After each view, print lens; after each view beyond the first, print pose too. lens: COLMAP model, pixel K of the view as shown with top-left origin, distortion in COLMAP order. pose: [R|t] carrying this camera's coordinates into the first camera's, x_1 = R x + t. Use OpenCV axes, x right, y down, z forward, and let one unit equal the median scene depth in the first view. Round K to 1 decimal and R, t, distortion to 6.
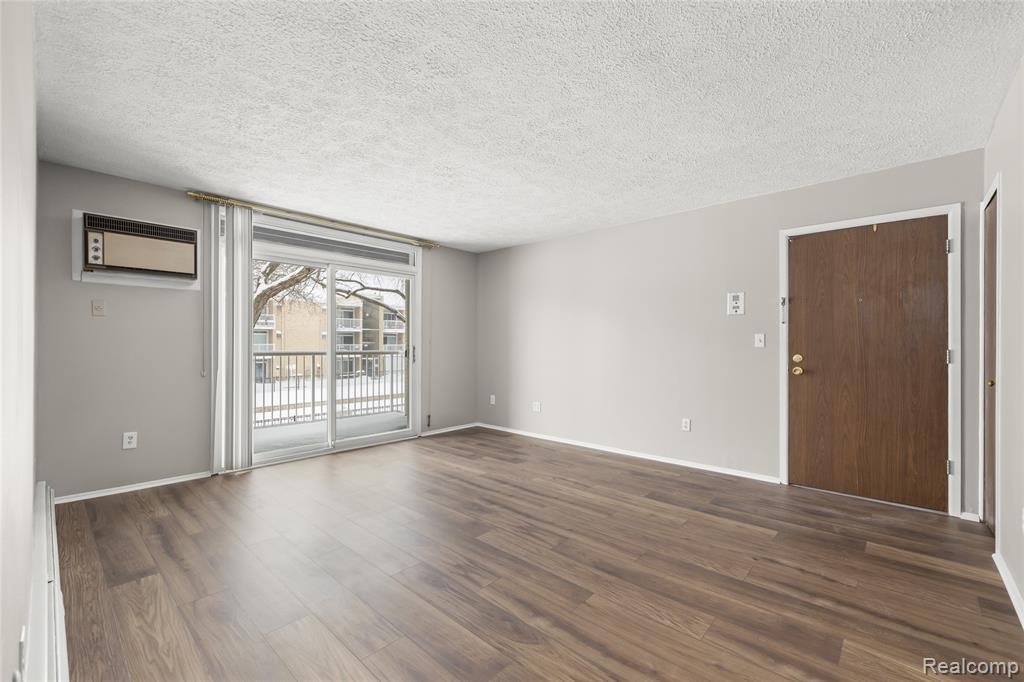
lens RADIAL K [[428.8, 0, 511.7], [0, 428.8, 345.0], [0, 0, 1]] dist [0.001646, 0.000159]
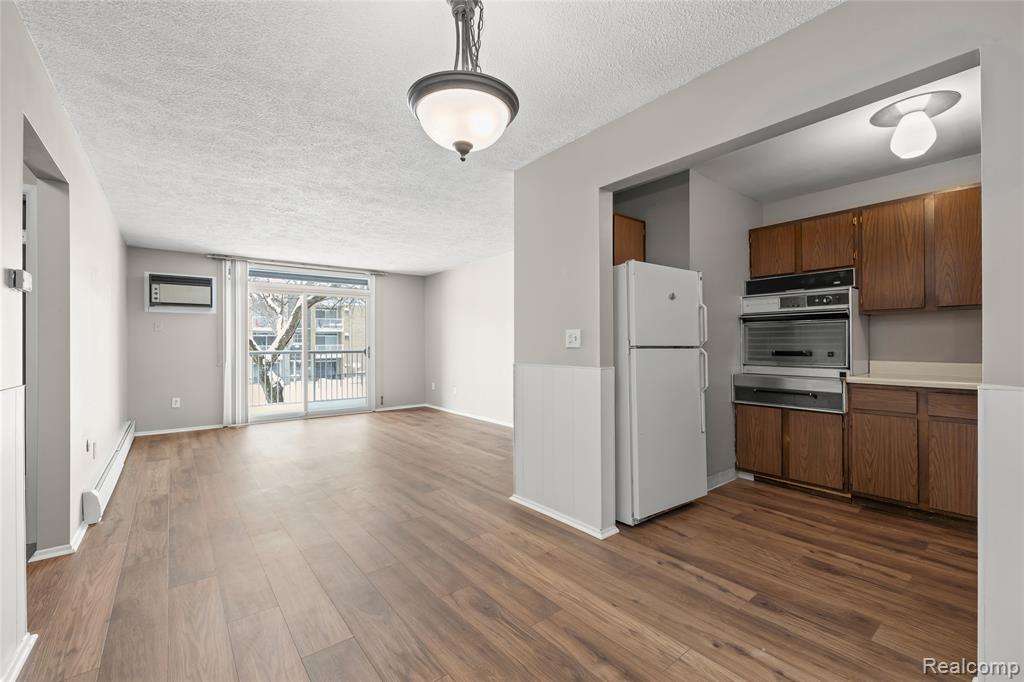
lens RADIAL K [[427.7, 0, 511.3], [0, 427.7, 342.9], [0, 0, 1]] dist [-0.000732, 0.000182]
pose [[0.987650, -0.009253, -0.156402, 0.733744], [0.008884, 0.999956, -0.003056, -0.000807], [0.156423, 0.001629, 0.987689, -0.499358]]
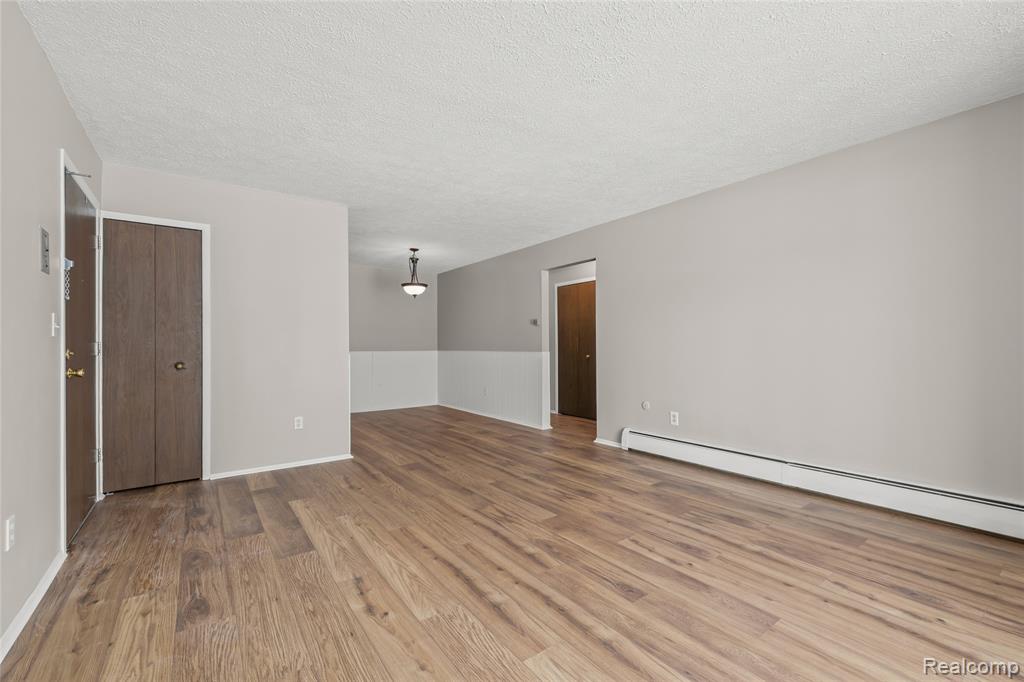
lens RADIAL K [[427.7, 0, 511.3], [0, 427.7, 342.9], [0, 0, 1]] dist [-0.000732, 0.000182]
pose [[-0.980237, 0.004887, 0.197768, -0.146122], [0.002890, 0.999942, -0.010388, 0.024187], [-0.197807, -0.009611, -0.980194, 1.635159]]
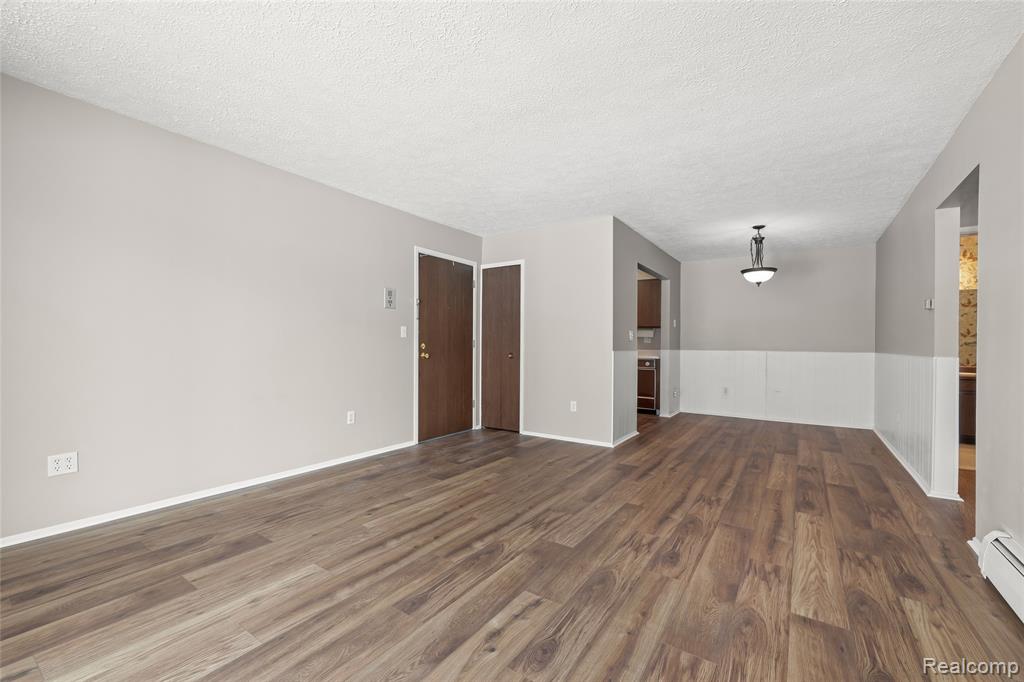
lens RADIAL K [[427.1, 0, 512.2], [0, 427.1, 345.2], [0, 0, 1]] dist [0.001632, 0.000177]
pose [[-0.143223, -0.003317, 0.989685, -0.740735], [-0.010206, 0.999946, 0.001874, 0.024246], [-0.989638, -0.009832, -0.143249, 0.990322]]
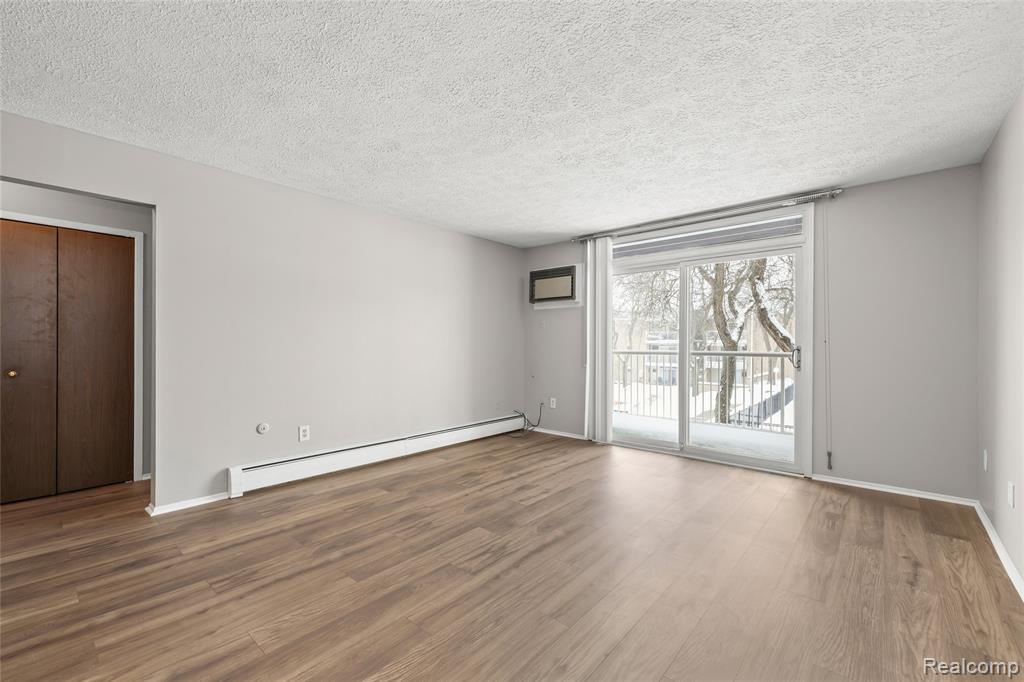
lens RADIAL K [[428.8, 0, 511.7], [0, 428.8, 345.0], [0, 0, 1]] dist [0.001646, 0.000159]
pose [[0.024814, -0.000133, -0.999692, 0.766843], [-0.002899, 0.999996, -0.000205, 0.001554], [0.999688, 0.002903, 0.024814, 0.830760]]
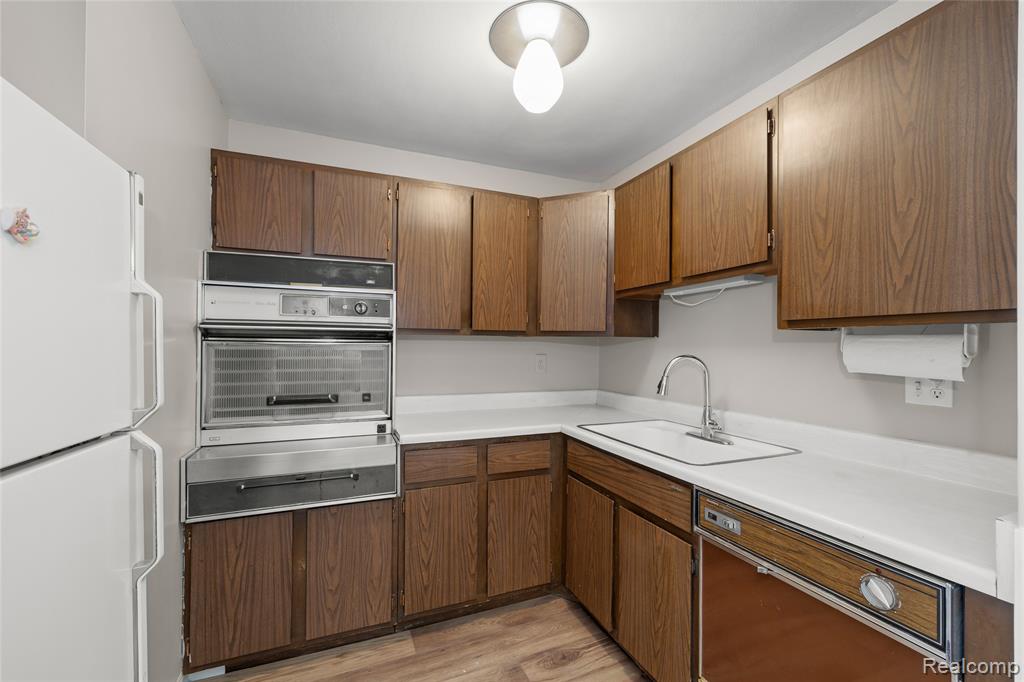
lens RADIAL K [[427.7, 0, 511.3], [0, 427.7, 342.9], [0, 0, 1]] dist [-0.000732, 0.000182]
pose [[0.424418, 0.005197, 0.905451, 0.848357], [-0.005570, 0.999980, -0.003129, -0.047016], [-0.905449, -0.003716, 0.424438, 0.149200]]
